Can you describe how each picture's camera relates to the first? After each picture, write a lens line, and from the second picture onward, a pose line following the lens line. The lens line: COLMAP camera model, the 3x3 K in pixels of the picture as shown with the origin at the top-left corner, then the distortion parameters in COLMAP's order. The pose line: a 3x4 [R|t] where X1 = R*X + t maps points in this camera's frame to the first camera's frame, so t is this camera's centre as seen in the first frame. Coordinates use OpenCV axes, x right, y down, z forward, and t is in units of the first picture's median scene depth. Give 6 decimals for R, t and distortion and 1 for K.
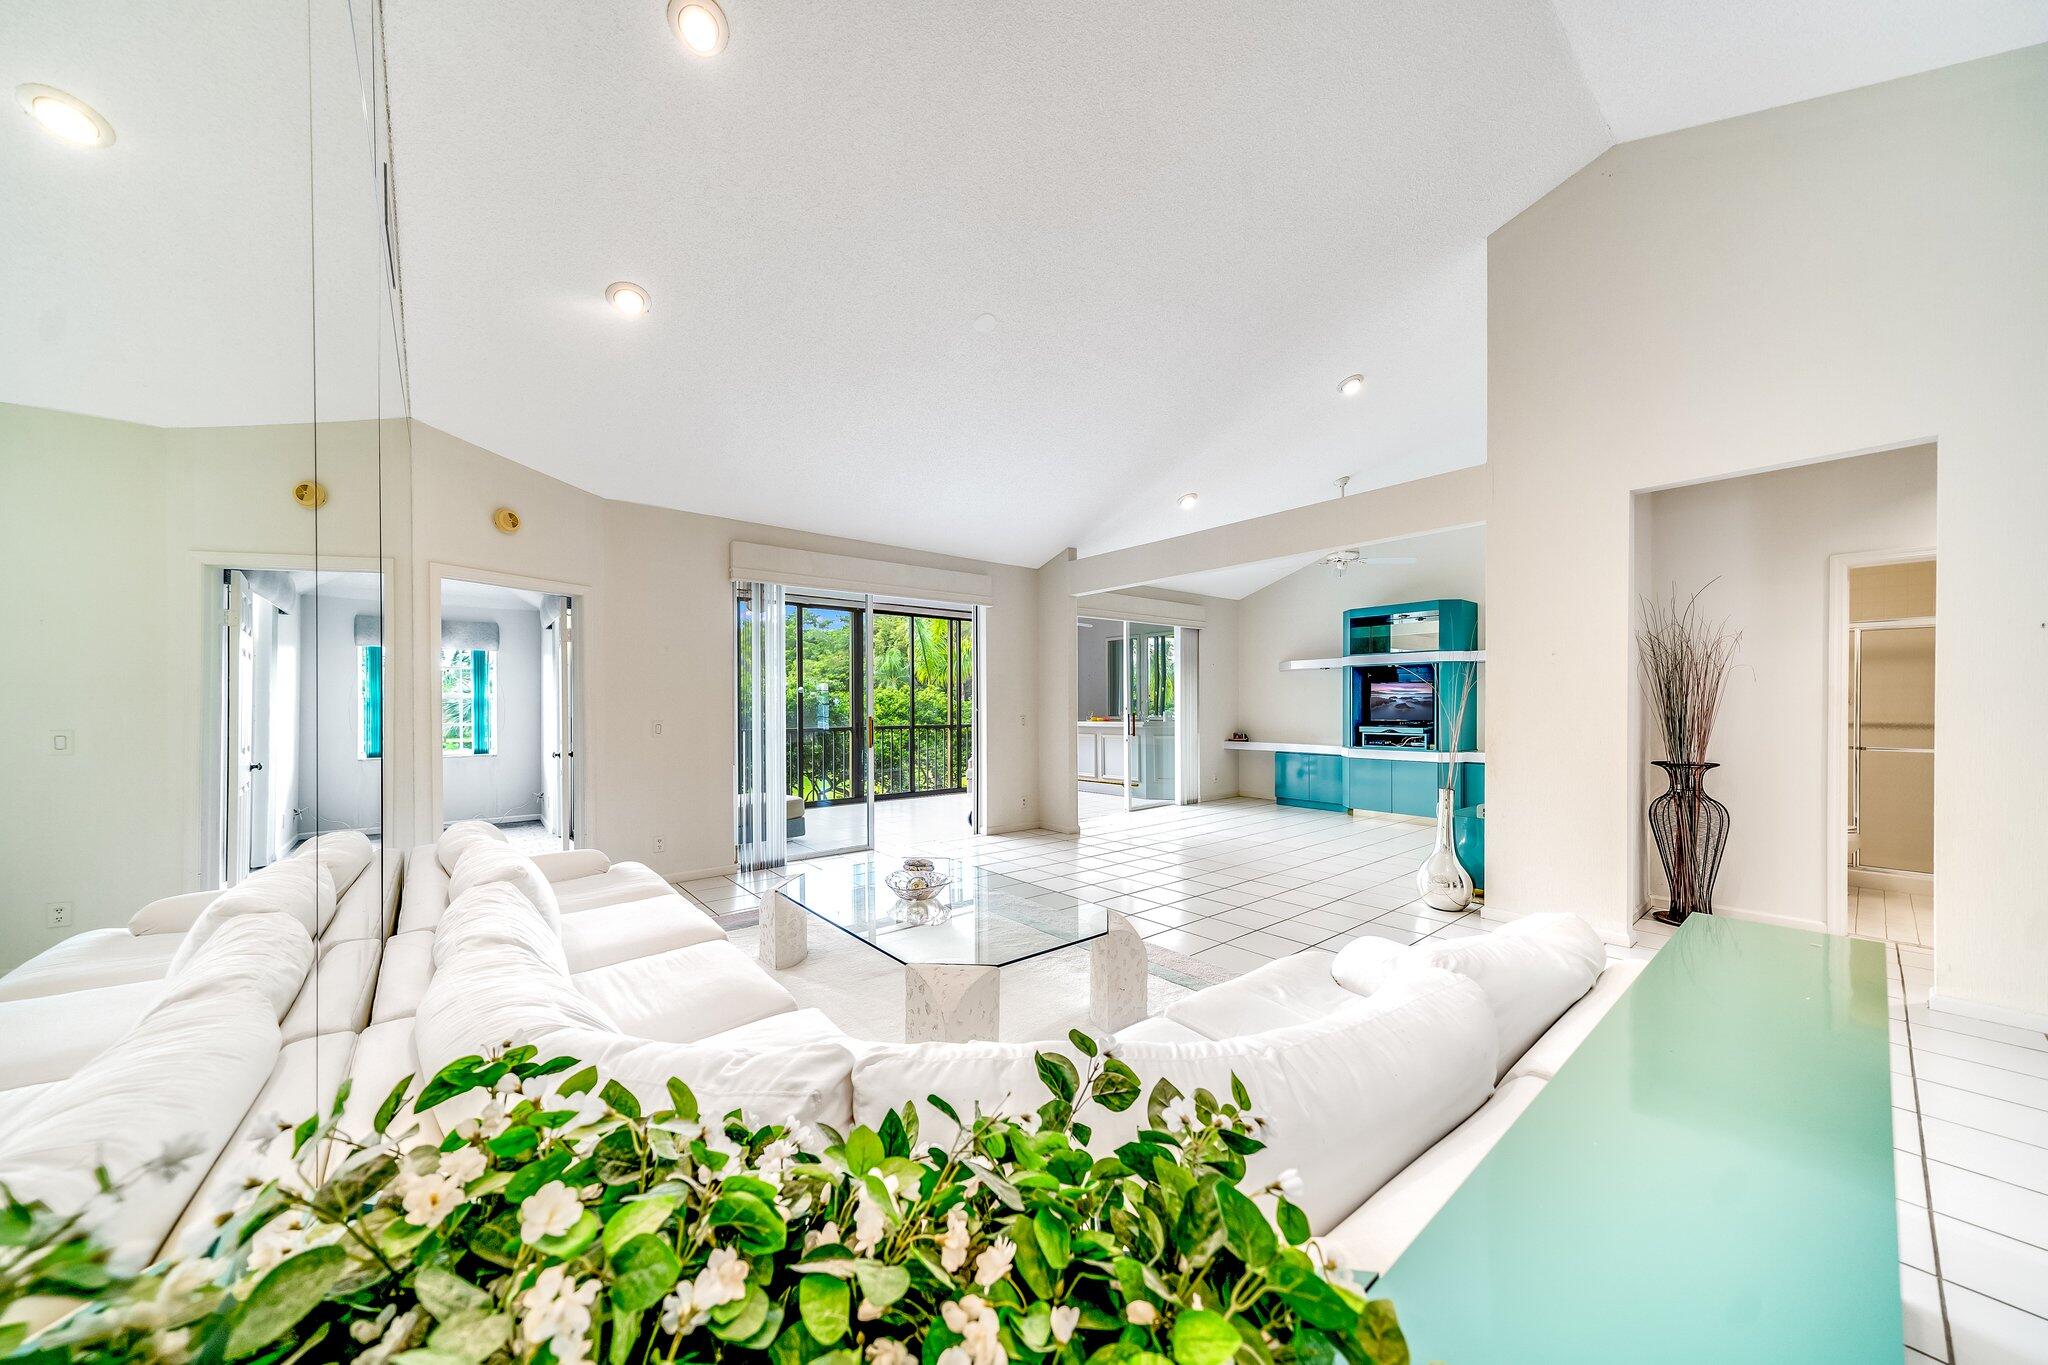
lens RADIAL K [[688.6, 0, 1015.0], [0, 688.6, 709.2], [0, 0, 1]] dist [-0.000632, -0.000045]
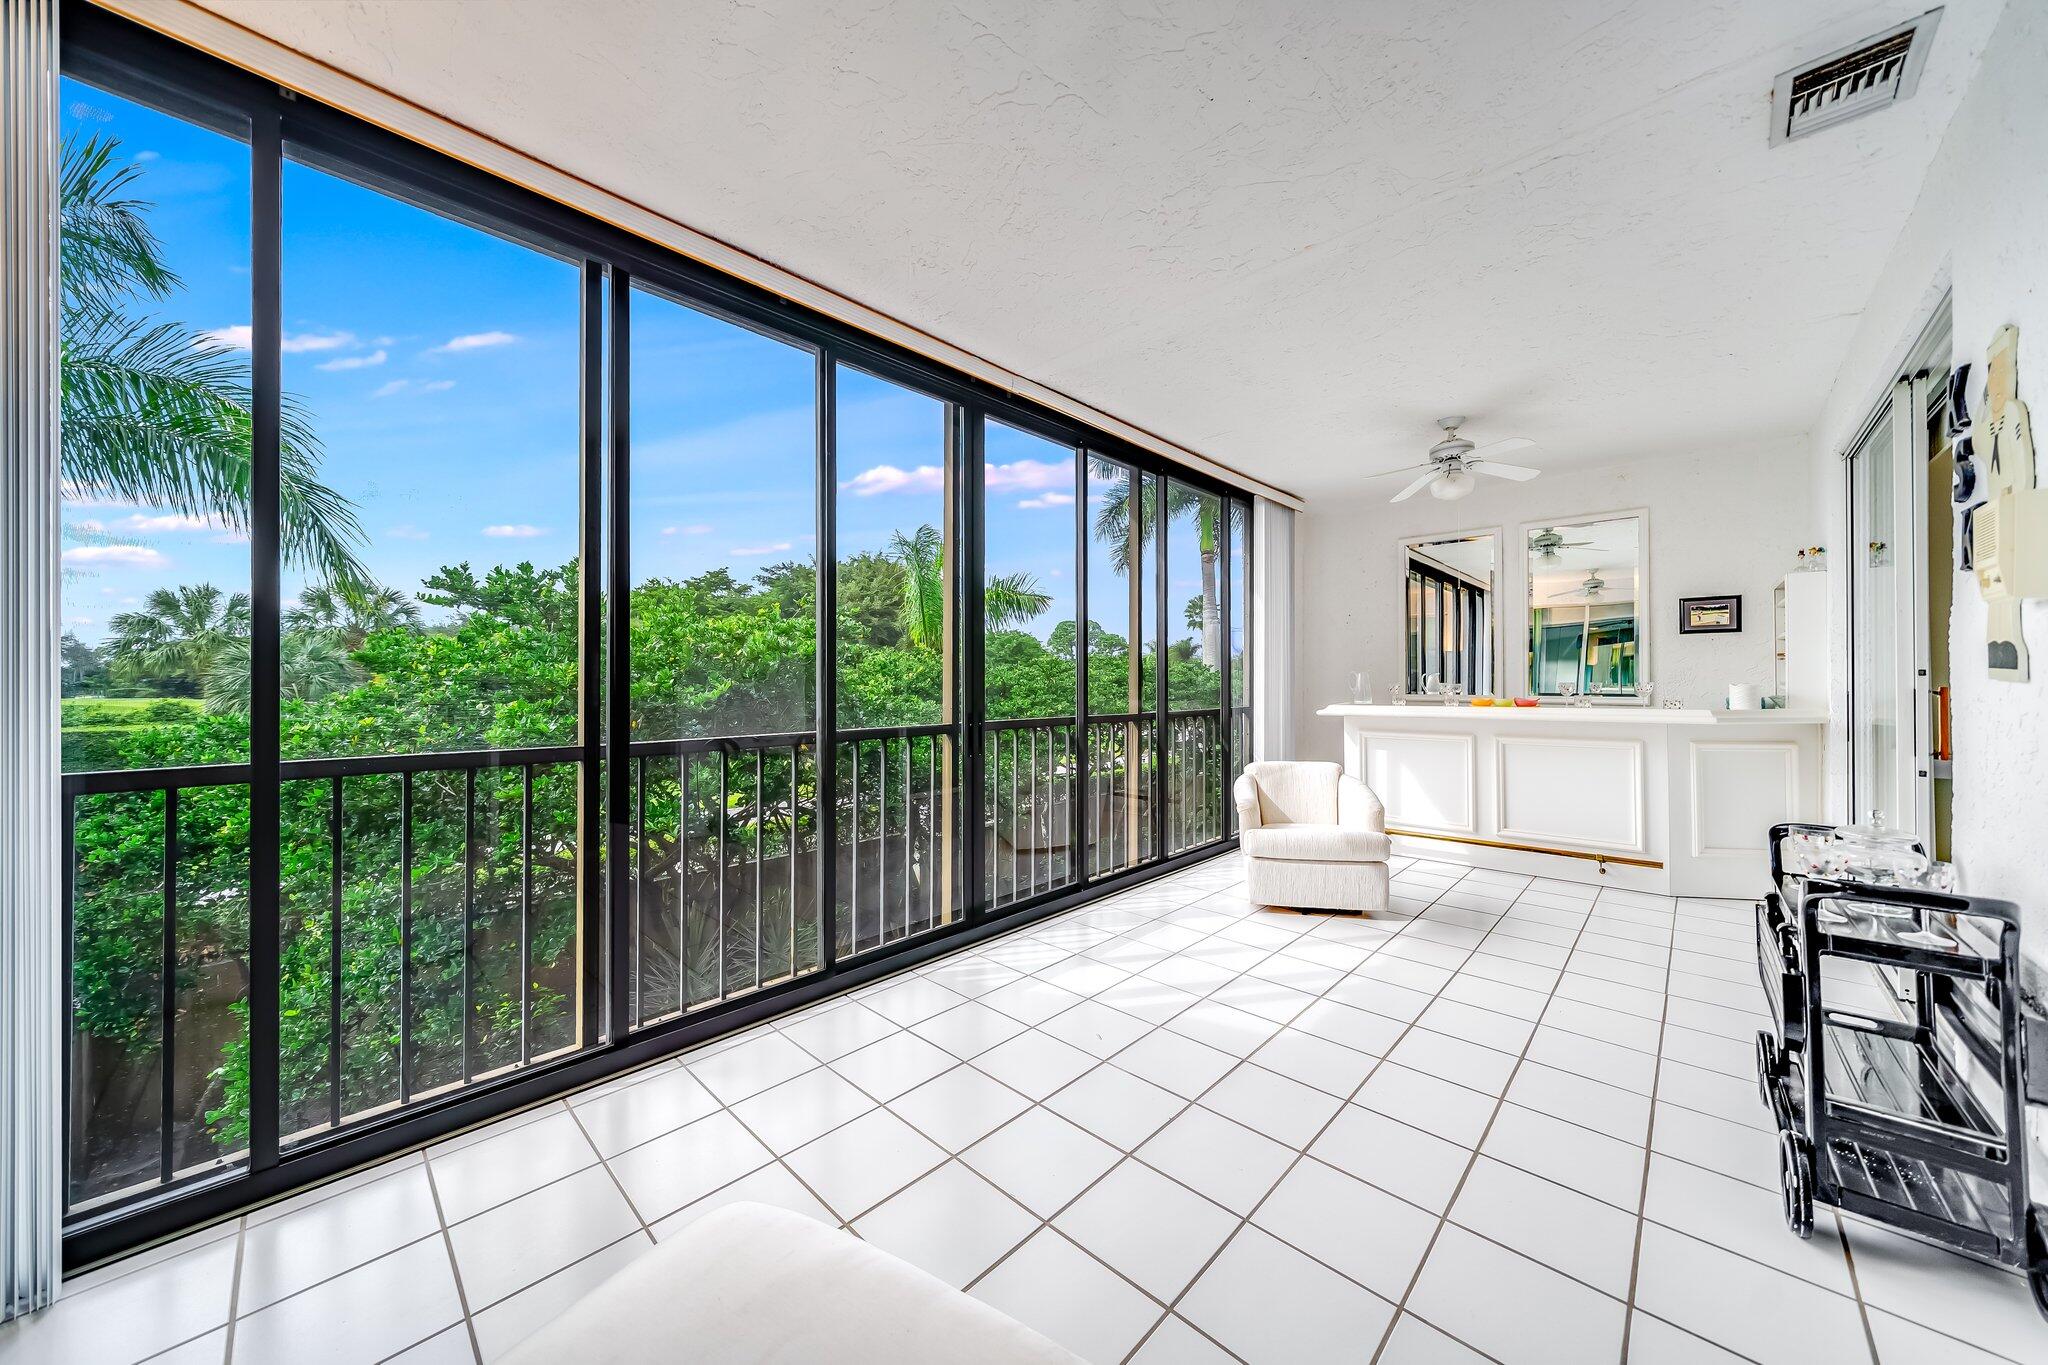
lens RADIAL K [[694.2, 0, 1007.1], [0, 694.2, 674.5], [0, 0, 1]] dist [0.000922, 0.000000]
pose [[0.995050, 0.002519, 0.099345, -0.314266], [-0.001240, 0.999916, -0.012937, 0.003862], [-0.099369, 0.012750, 0.994969, 0.790239]]
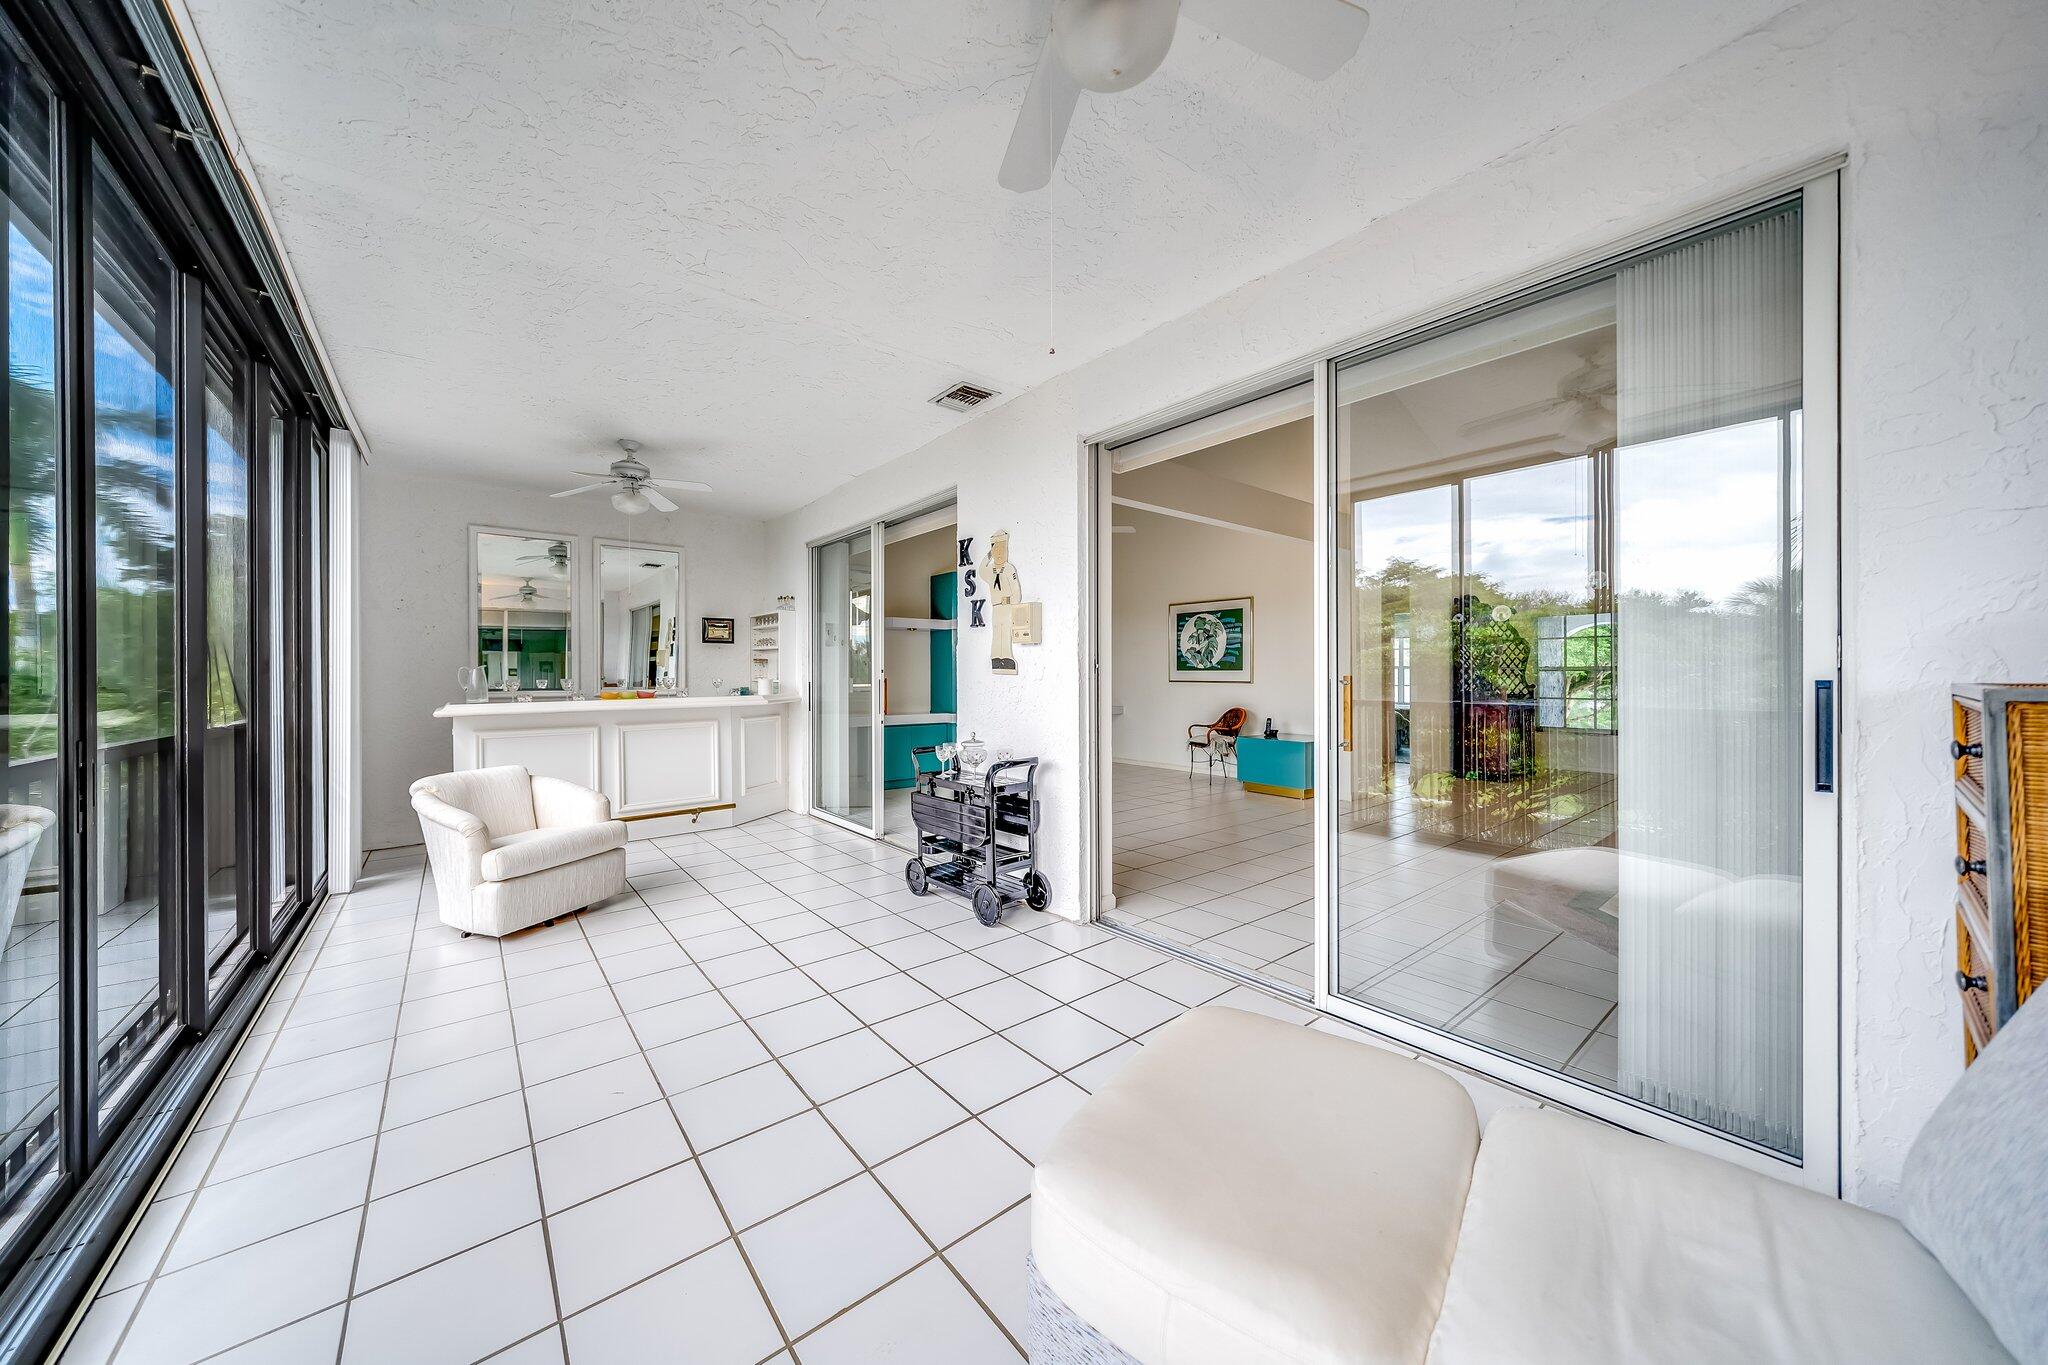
lens RADIAL K [[694.2, 0, 1007.1], [0, 694.2, 674.5], [0, 0, 1]] dist [0.000922, 0.000000]
pose [[0.013317, 0.003377, 0.999906, -0.511622], [0.011025, 0.999933, -0.003524, 0.005604], [-0.999851, 0.011071, 0.013279, 0.955435]]
